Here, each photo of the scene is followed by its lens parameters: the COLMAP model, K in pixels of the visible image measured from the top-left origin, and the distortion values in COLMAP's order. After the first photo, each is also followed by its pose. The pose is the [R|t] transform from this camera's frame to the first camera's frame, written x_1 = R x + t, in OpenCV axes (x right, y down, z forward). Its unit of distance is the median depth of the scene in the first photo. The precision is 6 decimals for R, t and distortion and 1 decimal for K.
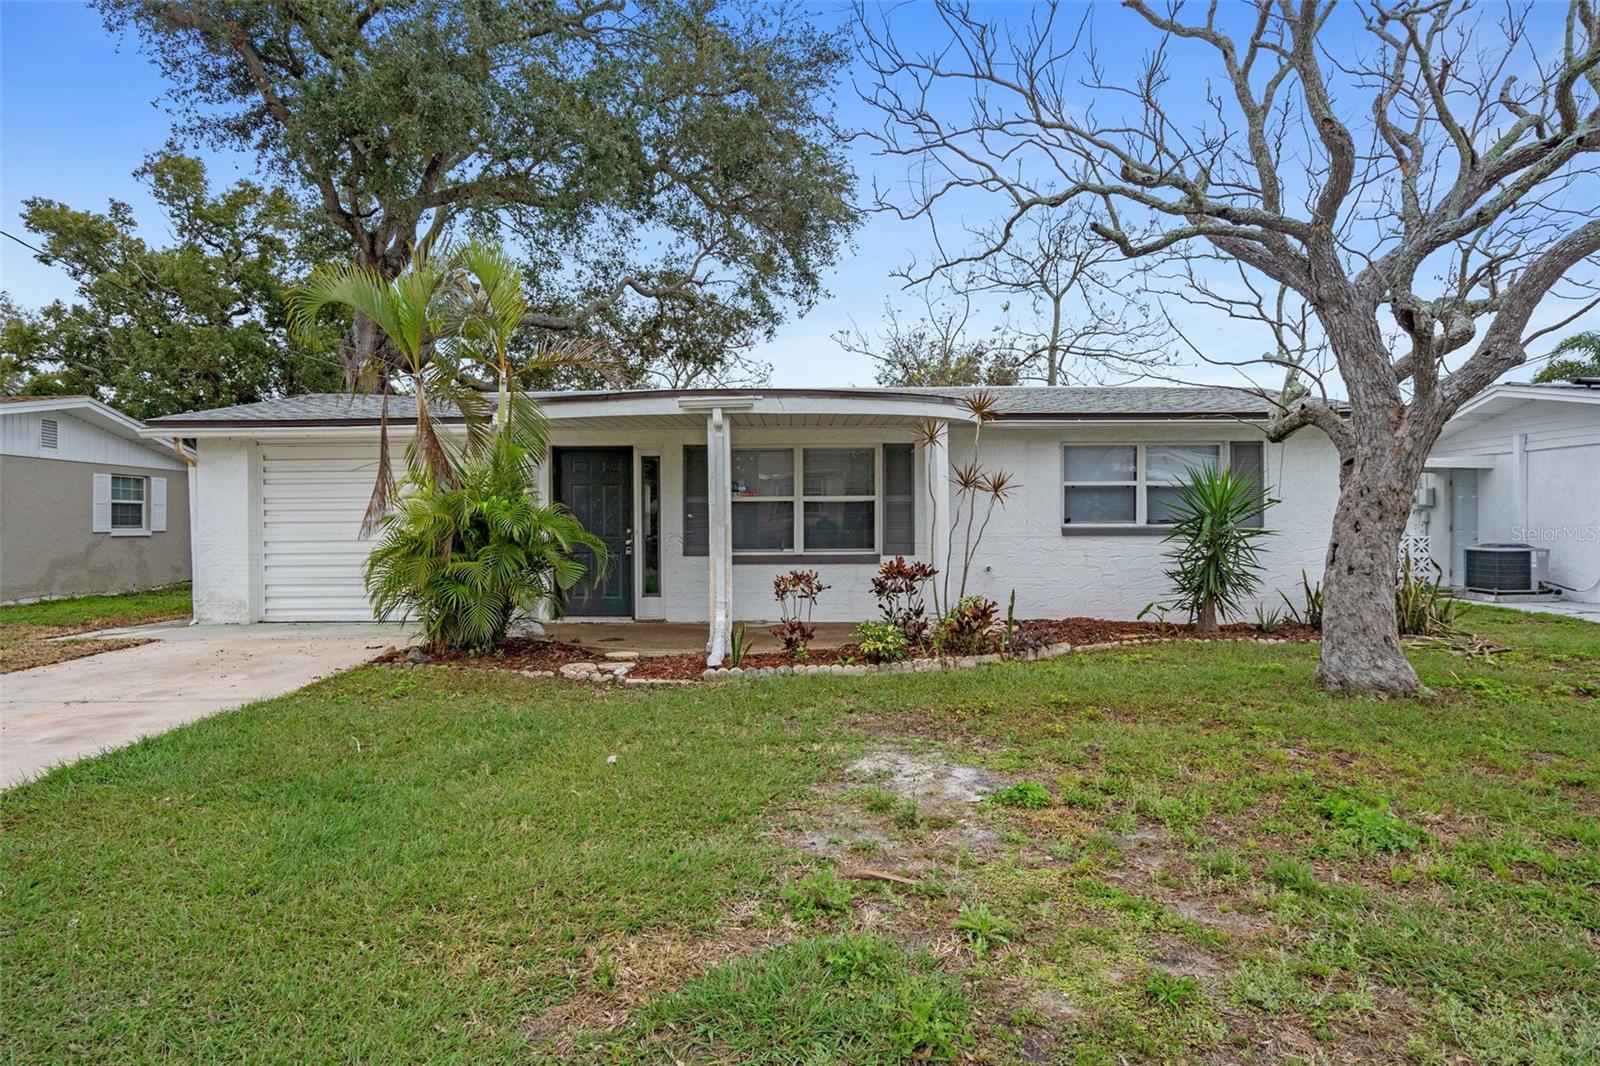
lens RADIAL K [[908.6, 0, 791.4], [0, 908.6, 540.5], [0, 0, 1]] dist [0.008479, 0.000730]
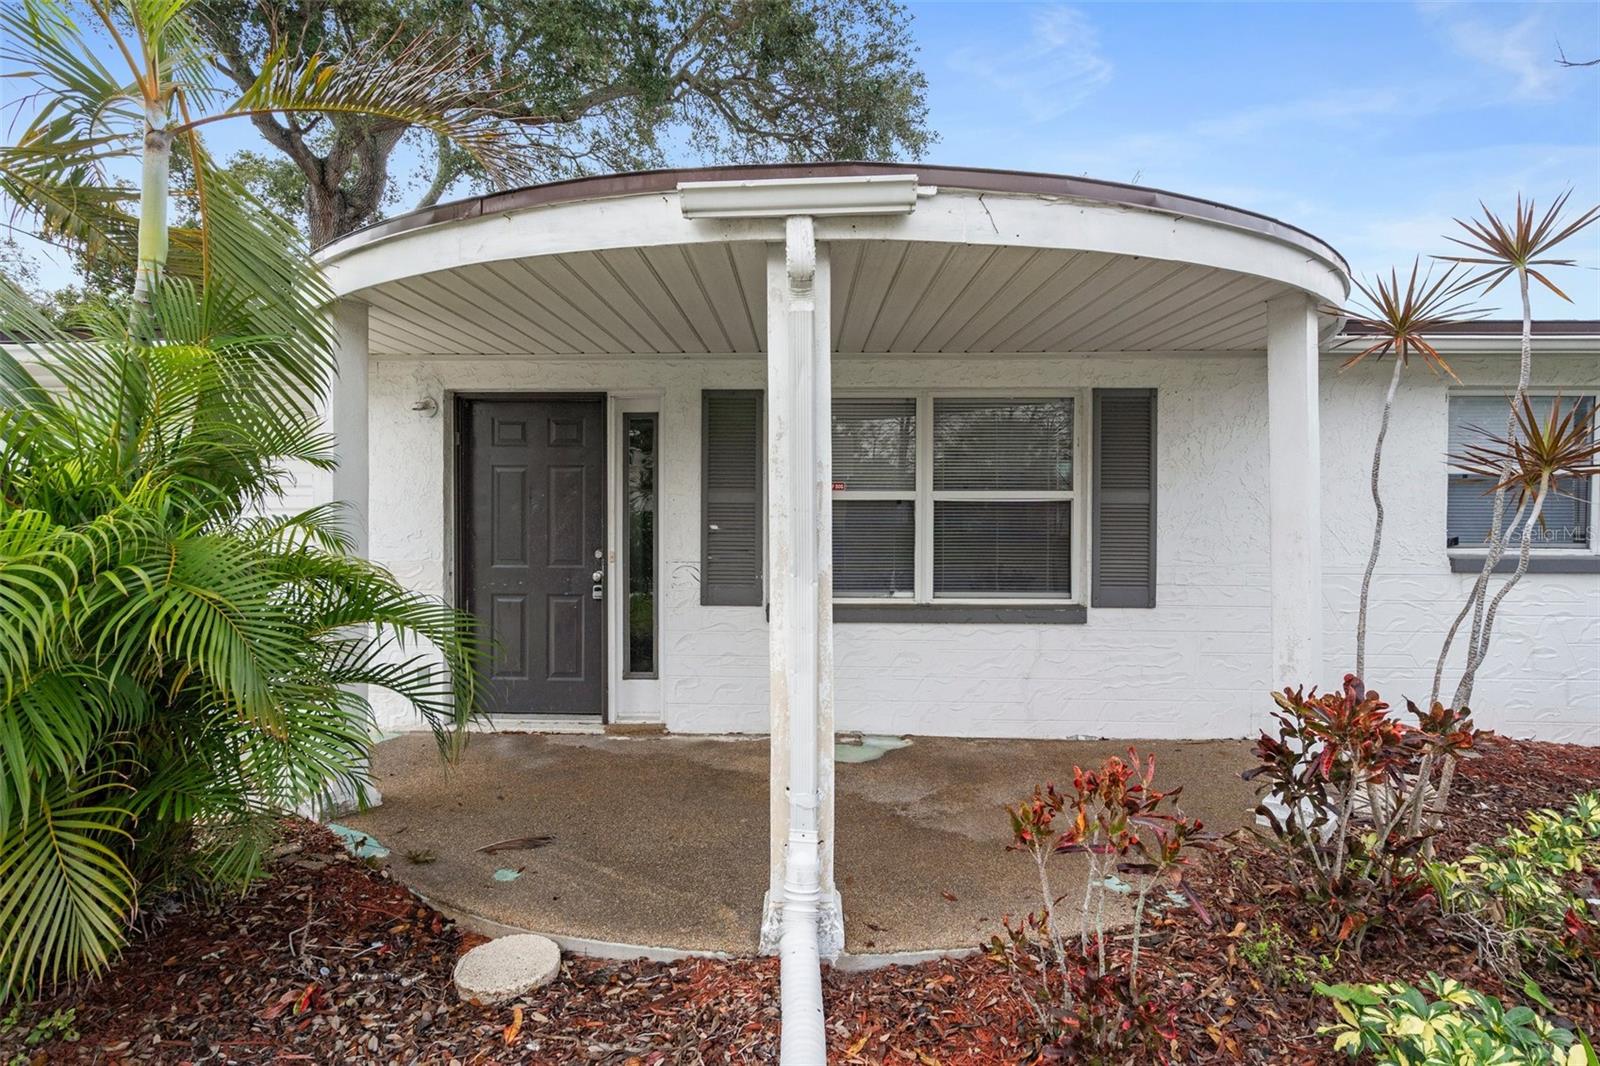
lens RADIAL K [[759.6, 0, 803.5], [0, 759.6, 523.6], [0, 0, 1]] dist [0.012567, 0.000167]
pose [[0.999955, 0.008178, 0.004806, -0.062813], [-0.008152, 0.999952, -0.005390, -0.026822], [-0.004849, 0.005350, 0.999974, 0.562965]]
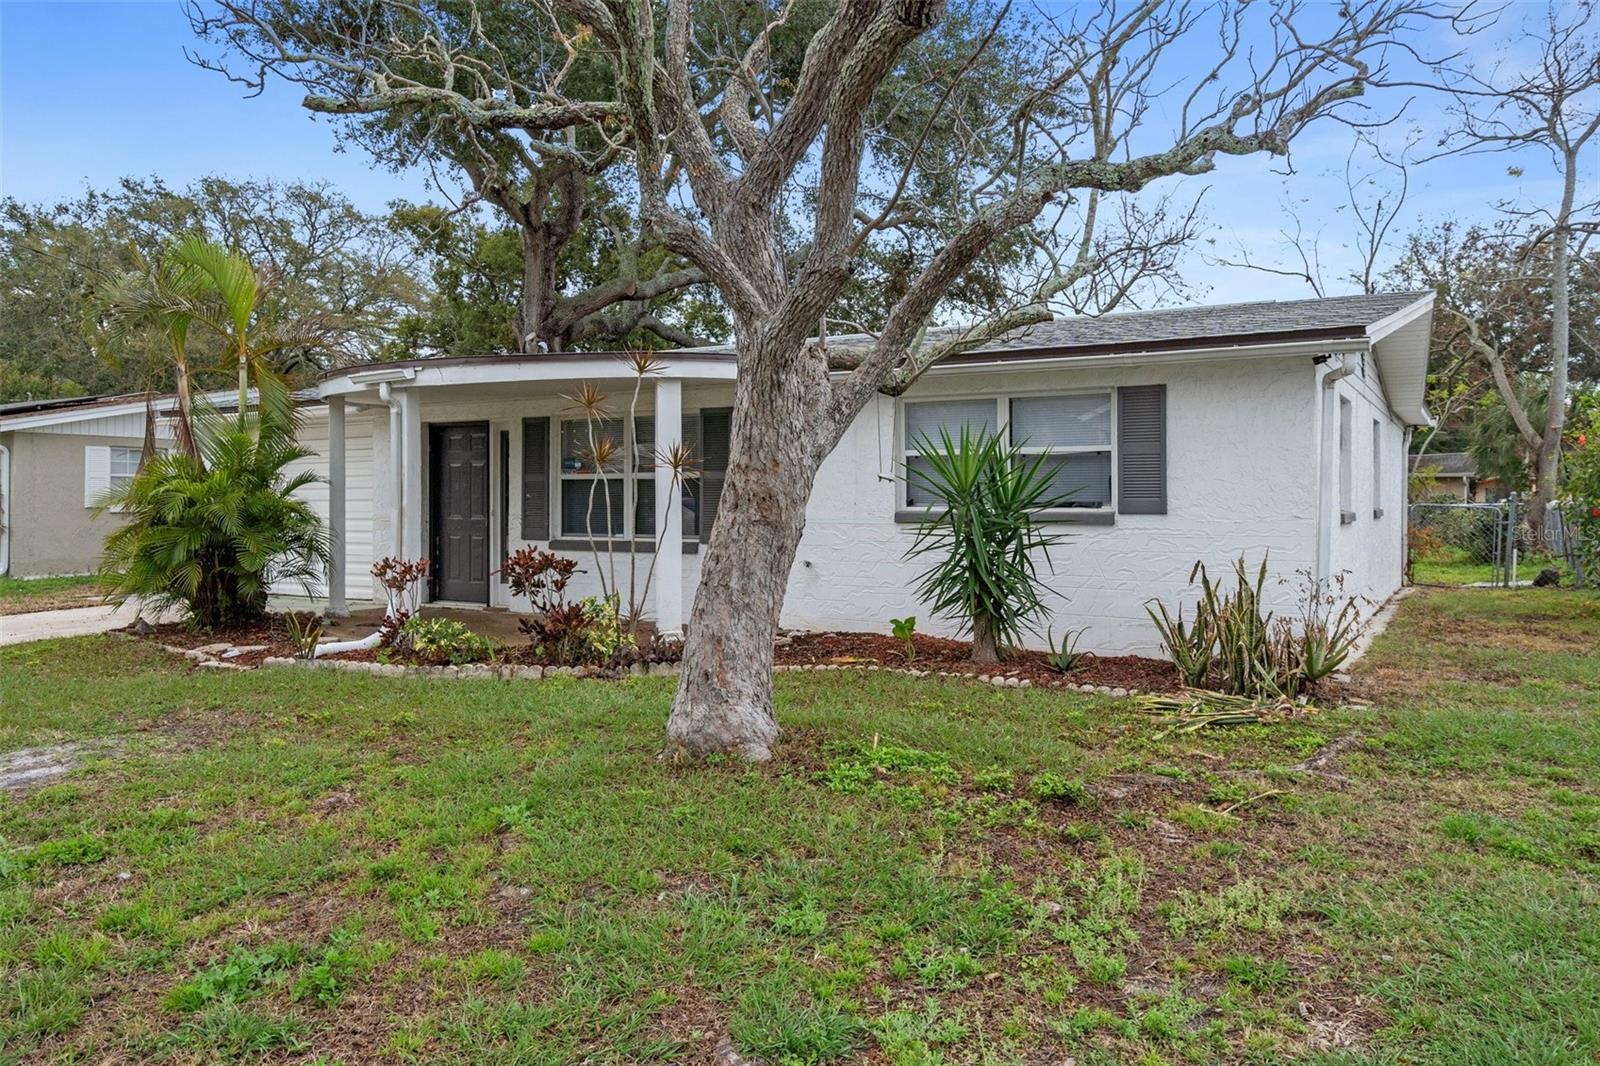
lens RADIAL K [[1111.6, 0, 804.7], [0, 1111.6, 522.9], [0, 0, 1]] dist [0.004962, 0.001578]
pose [[0.880033, 0.012363, -0.474751, 0.651500], [-0.009816, 0.999921, 0.007842, -0.011310], [0.474811, -0.002241, 0.880085, 0.152068]]
